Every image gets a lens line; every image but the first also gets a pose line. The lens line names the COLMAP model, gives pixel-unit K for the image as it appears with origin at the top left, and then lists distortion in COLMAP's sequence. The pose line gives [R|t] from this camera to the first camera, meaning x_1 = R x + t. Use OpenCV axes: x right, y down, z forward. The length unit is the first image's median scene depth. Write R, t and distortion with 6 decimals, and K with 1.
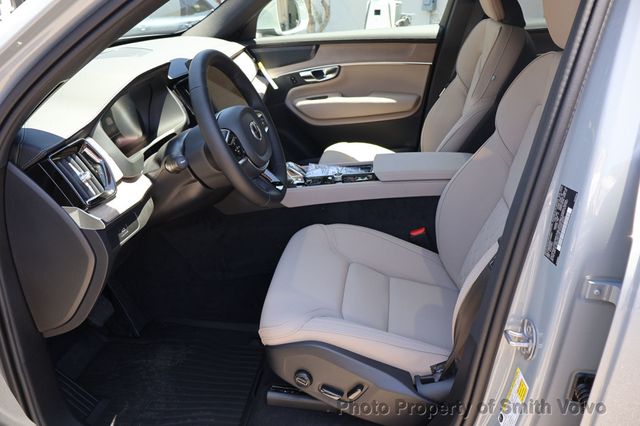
lens RADIAL K [[543.4, 0, 319.6], [0, 543.4, 218.2], [0, 0, 1]] dist [-0.001658, 0.014233]
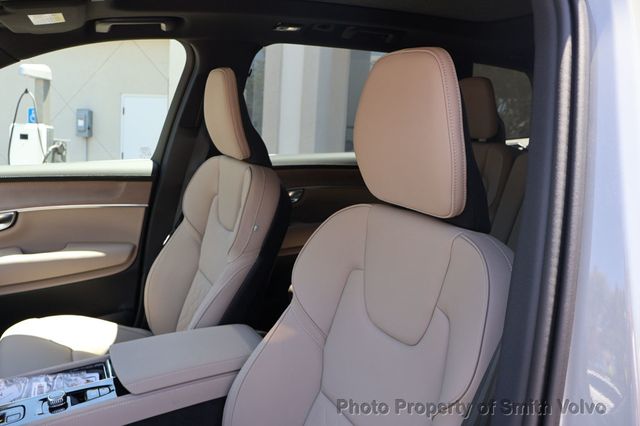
lens RADIAL K [[543.4, 0, 324.0], [0, 543.4, 216.9], [0, 0, 1]] dist [-0.001658, 0.014233]
pose [[0.809641, -0.043701, 0.585296, -0.053709], [0.171240, 0.971426, -0.164345, -0.087789], [-0.561389, 0.233287, 0.793990, 0.208863]]
